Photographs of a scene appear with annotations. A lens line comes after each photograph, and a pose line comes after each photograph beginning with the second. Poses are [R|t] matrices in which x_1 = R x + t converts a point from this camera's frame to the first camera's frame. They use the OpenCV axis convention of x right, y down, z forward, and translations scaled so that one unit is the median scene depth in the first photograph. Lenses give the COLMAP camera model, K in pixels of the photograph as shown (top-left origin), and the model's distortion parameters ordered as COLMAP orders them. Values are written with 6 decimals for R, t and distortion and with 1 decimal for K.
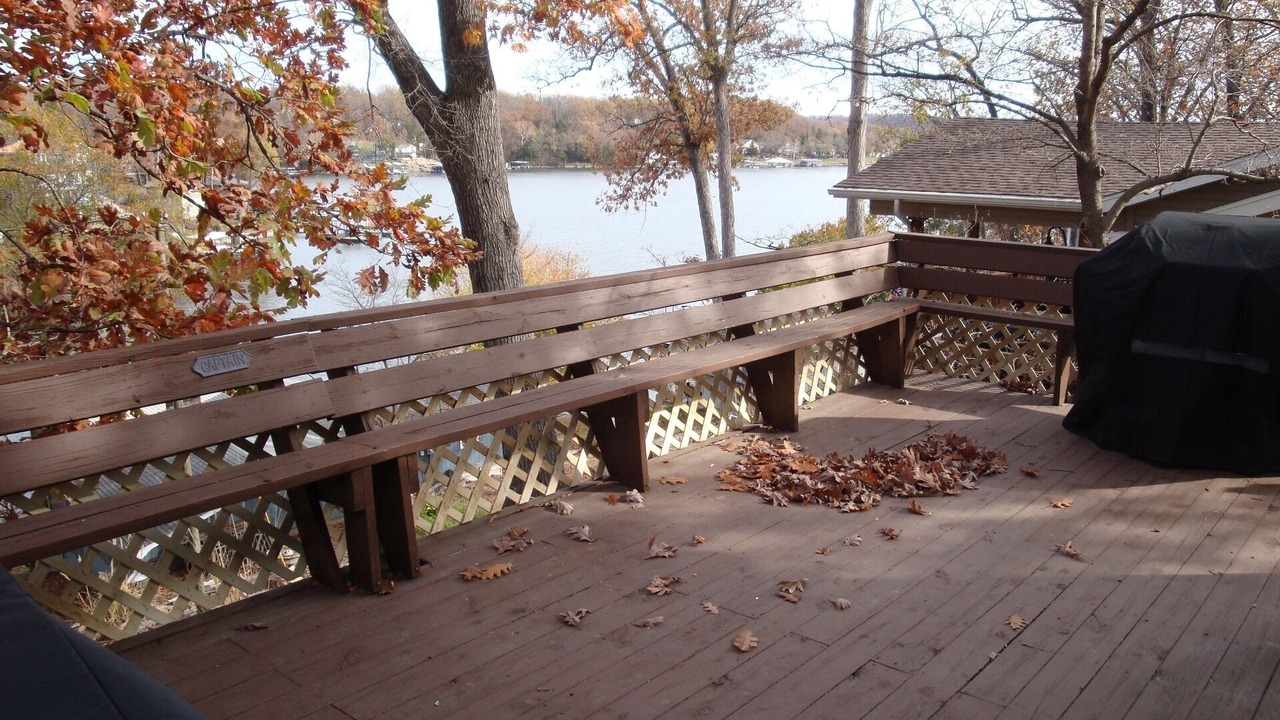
lens RADIAL K [[1055.6, 0, 656.0], [0, 1055.6, 368.5], [0, 0, 1]] dist [-0.159646, 0.137543]
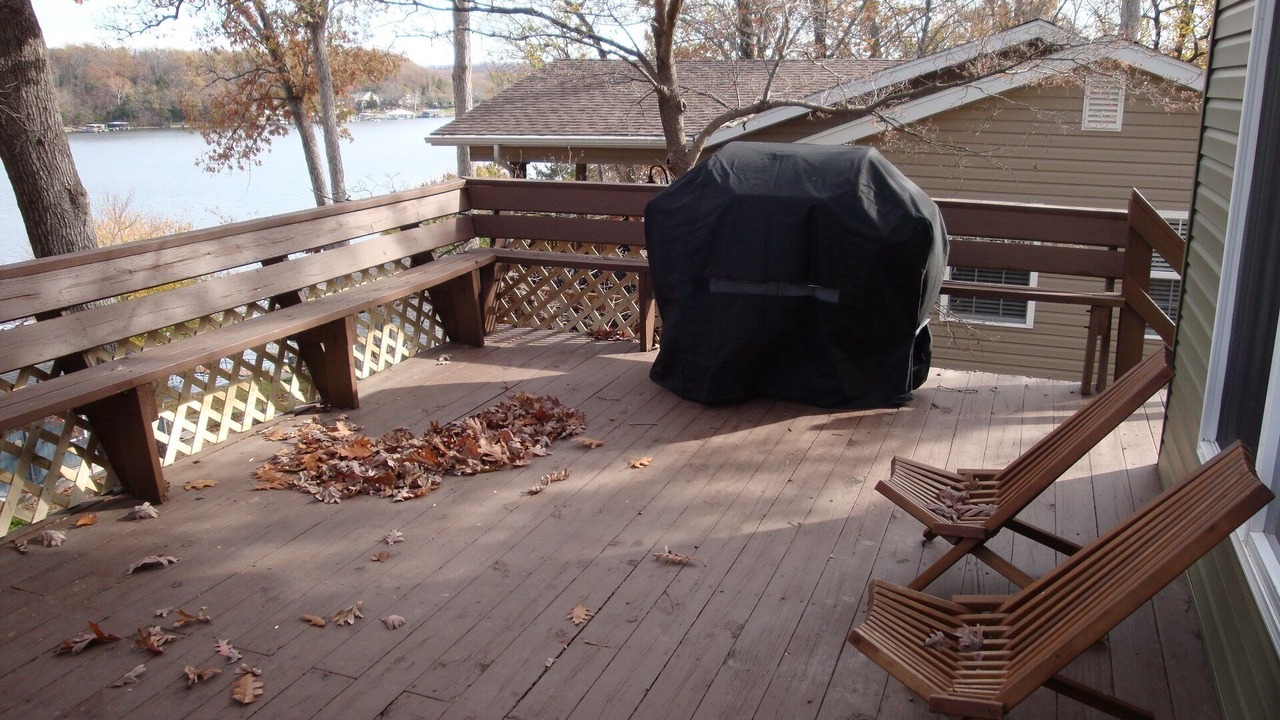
lens RADIAL K [[1055.6, 0, 647.4], [0, 1055.6, 369.7], [0, 0, 1]] dist [-0.159646, 0.137543]
pose [[0.942182, -0.092871, 0.321976, 0.071256], [0.077441, 0.995164, 0.060435, -0.005753], [-0.326031, -0.032007, 0.944817, 0.076069]]
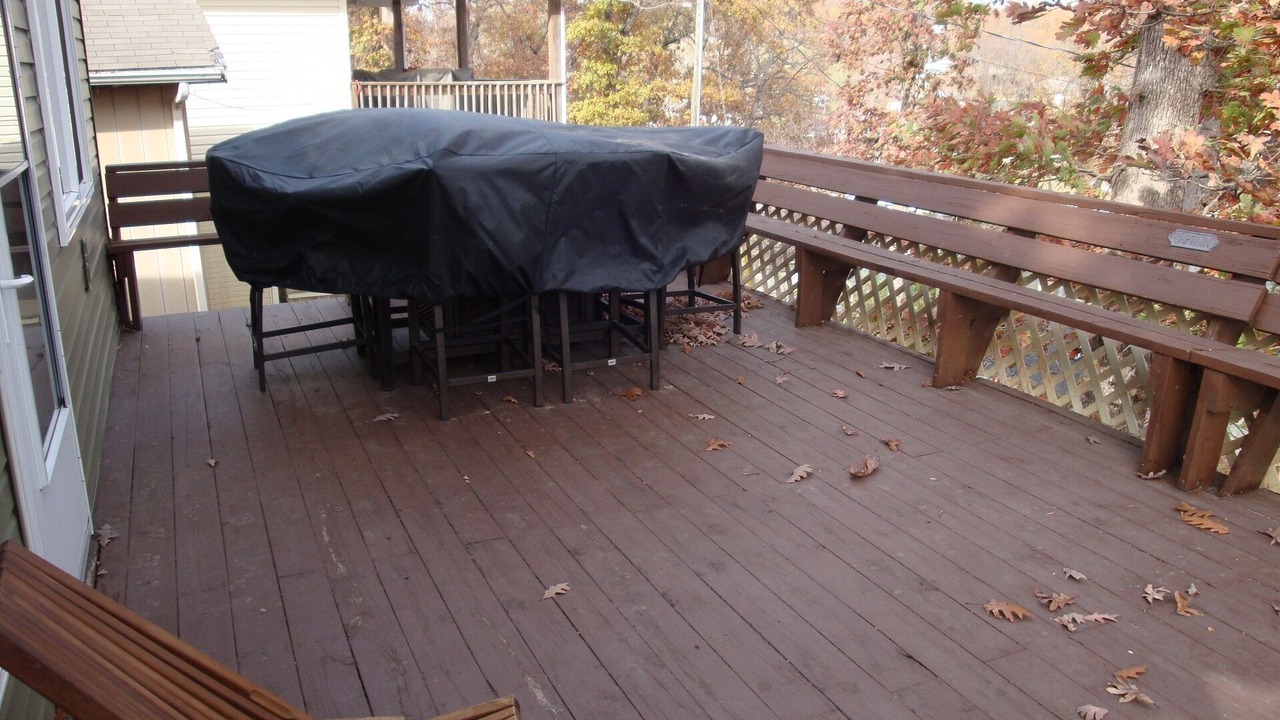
lens RADIAL K [[1055.6, 0, 641.8], [0, 1055.6, 356.9], [0, 0, 1]] dist [-0.159646, 0.137543]
pose [[-0.451098, 0.256507, -0.854818, 0.483915], [-0.166127, 0.916934, 0.362814, -0.112536], [0.876876, 0.305674, -0.371014, 0.506298]]
